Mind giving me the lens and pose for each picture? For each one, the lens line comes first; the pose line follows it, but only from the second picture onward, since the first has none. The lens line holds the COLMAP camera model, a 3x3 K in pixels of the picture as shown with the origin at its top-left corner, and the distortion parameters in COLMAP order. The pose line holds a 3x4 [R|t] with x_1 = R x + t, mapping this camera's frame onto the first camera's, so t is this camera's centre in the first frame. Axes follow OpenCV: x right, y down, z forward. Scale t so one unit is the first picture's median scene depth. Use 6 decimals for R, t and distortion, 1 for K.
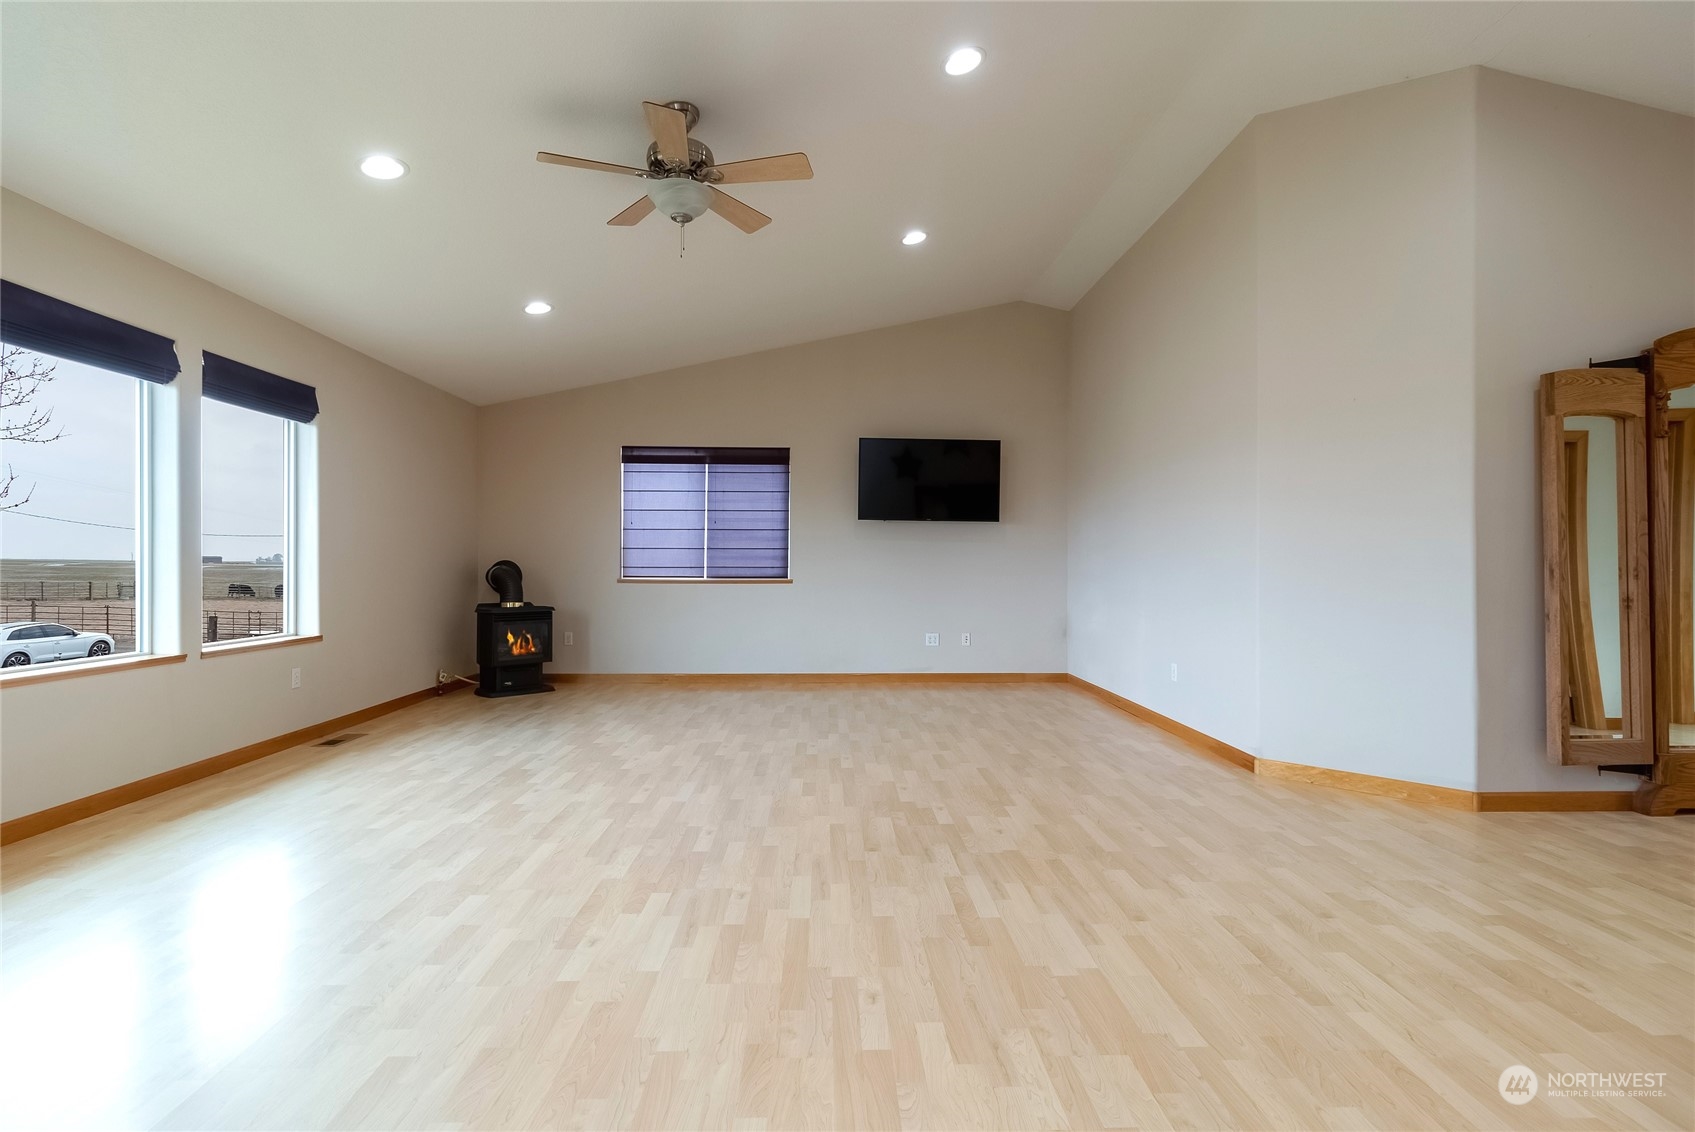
lens RADIAL K [[787.9, 0, 857.9], [0, 787.9, 564.4], [0, 0, 1]] dist [-0.006306, 0.000303]
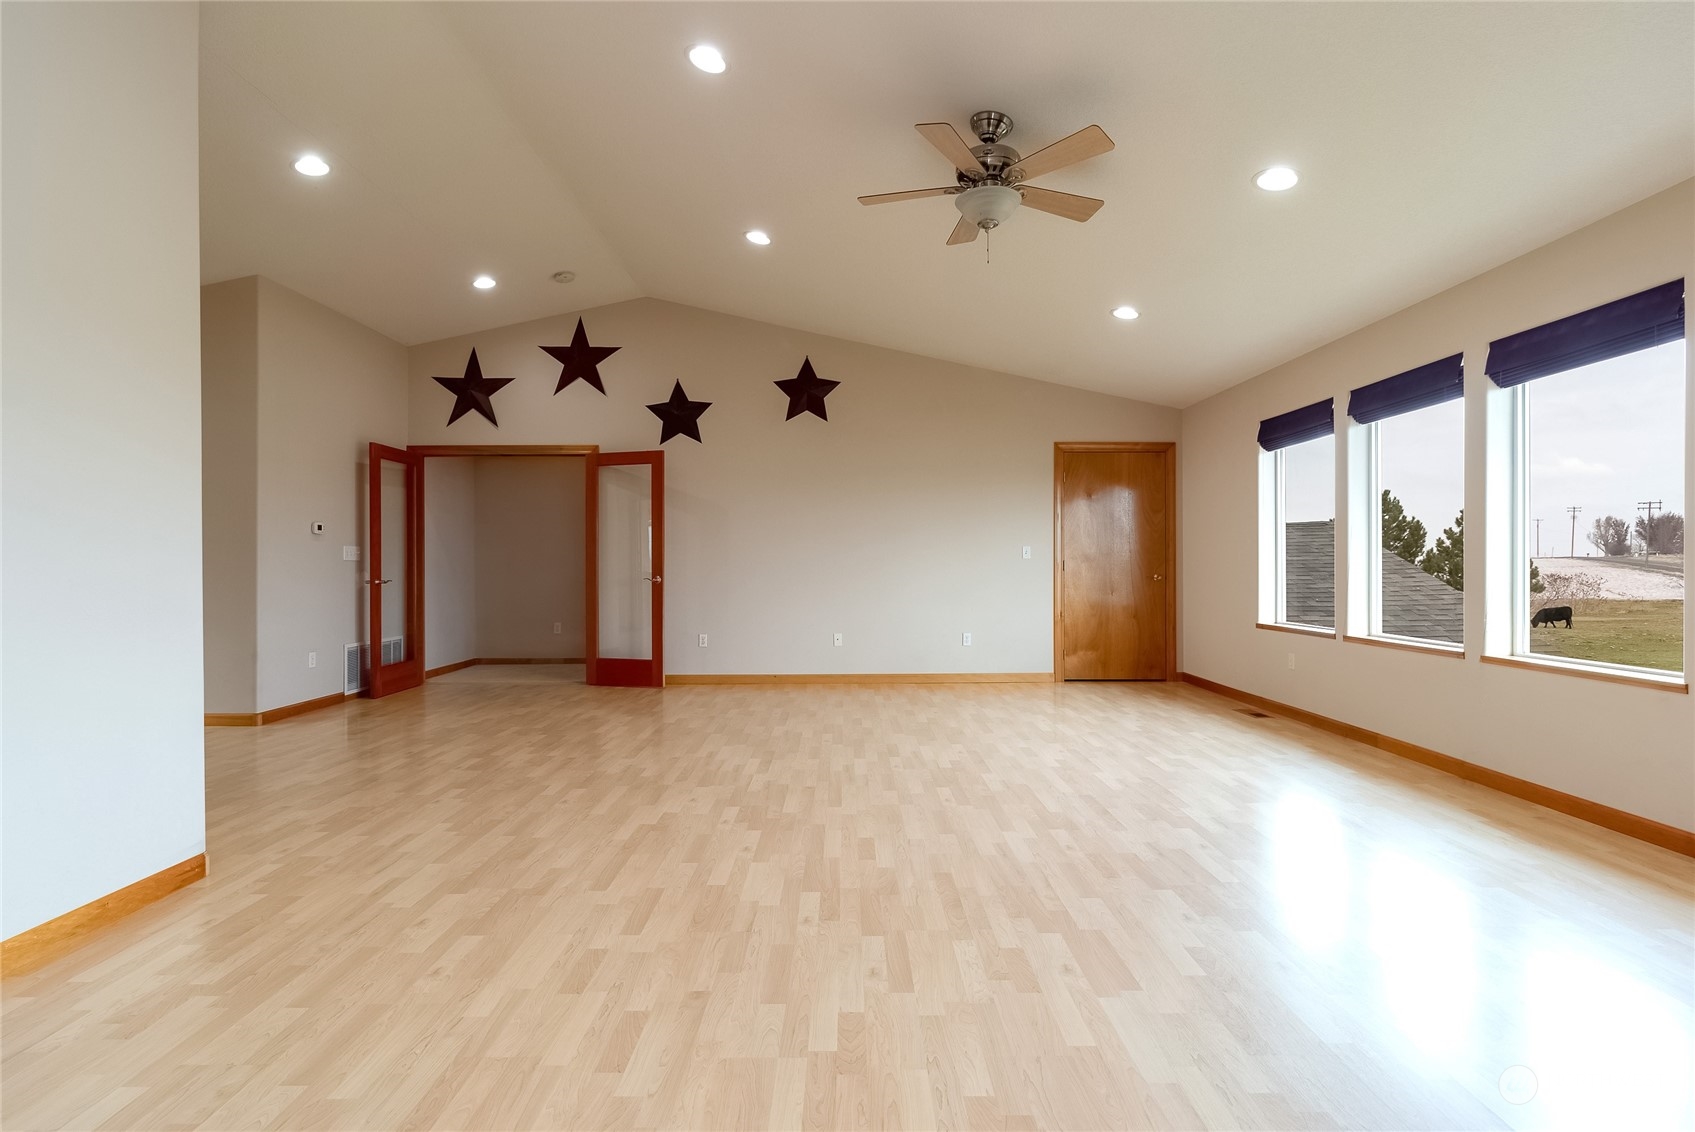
lens RADIAL K [[807.8, 0, 850.1], [0, 807.8, 556.9], [0, 0, 1]] dist [0.002996, 0.000264]
pose [[-0.999402, -0.000165, 0.034571, -0.081396], [-0.000590, 0.999925, -0.012271, 0.001373], [-0.034566, -0.012284, -0.999327, 2.008268]]
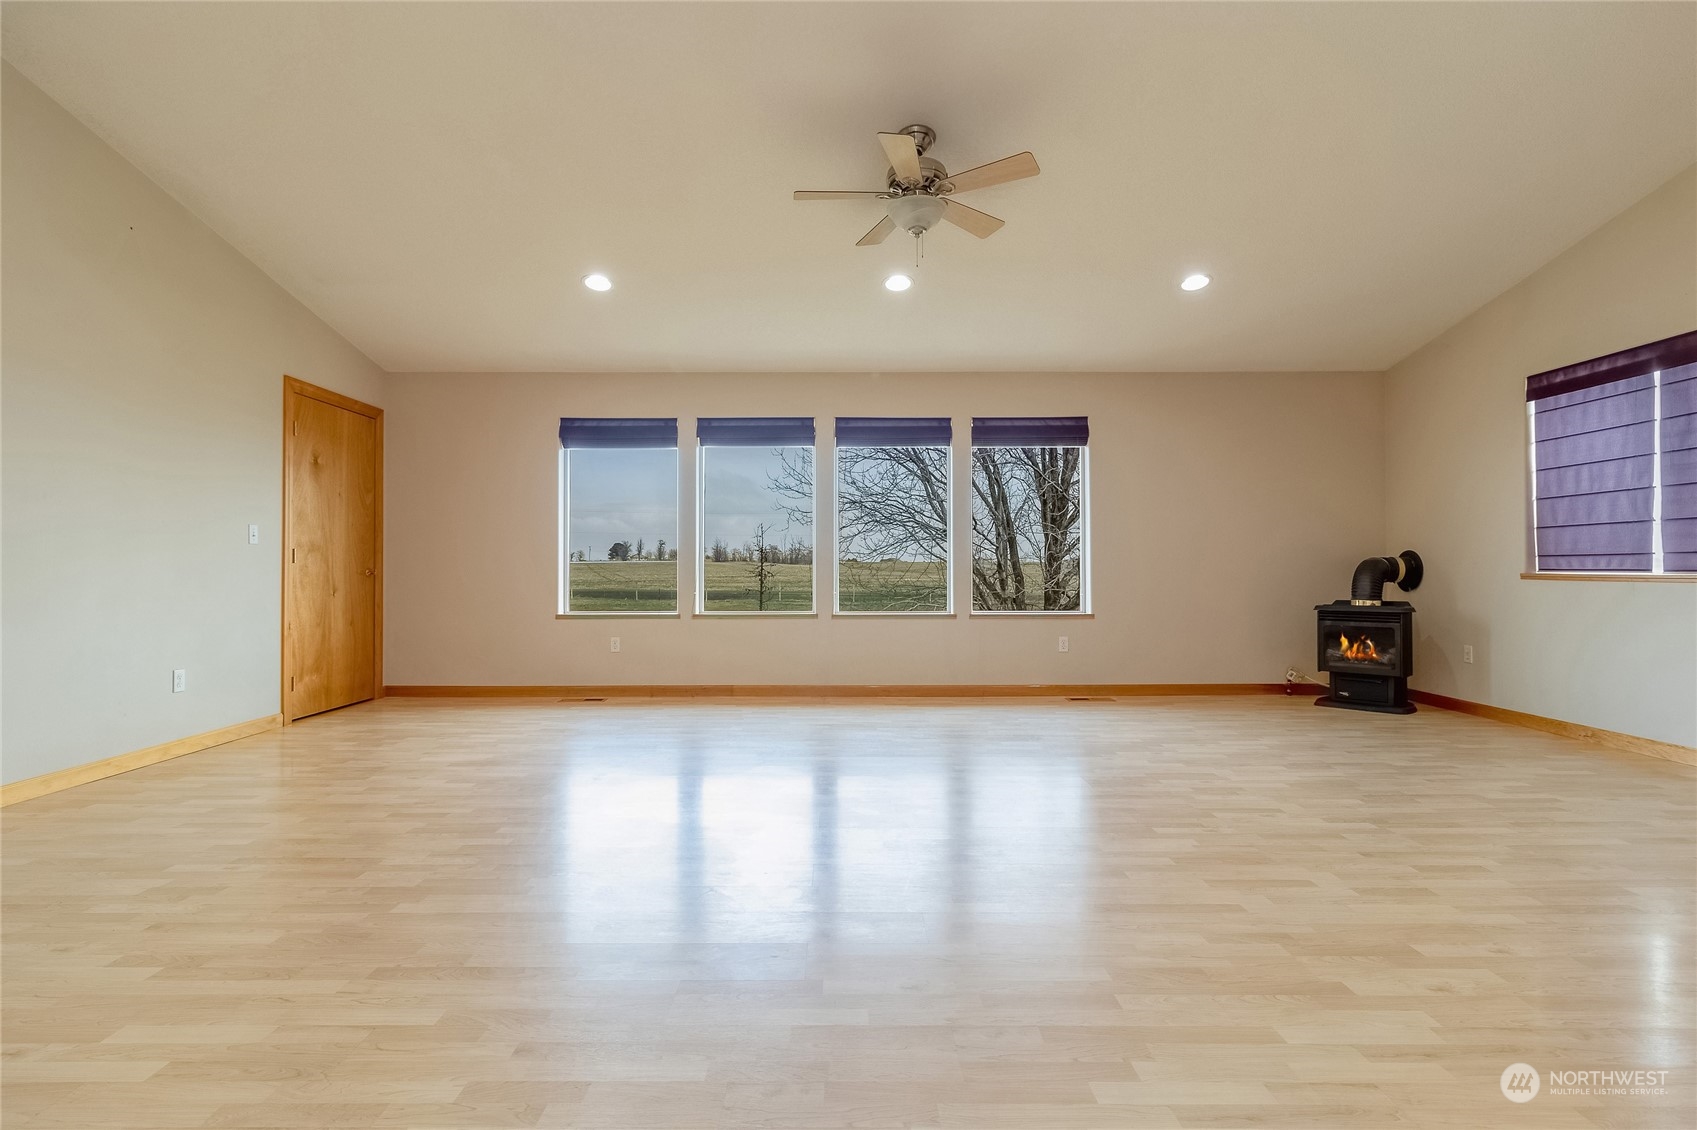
lens RADIAL K [[830.3, 0, 832.7], [0, 830.3, 561.7], [0, 0, 1]] dist [0.000639, -0.000226]
pose [[-0.035925, -0.012283, -0.999279, 0.909152], [0.004003, 0.999915, -0.012434, 0.031533], [0.999346, -0.004447, -0.035873, 0.906038]]
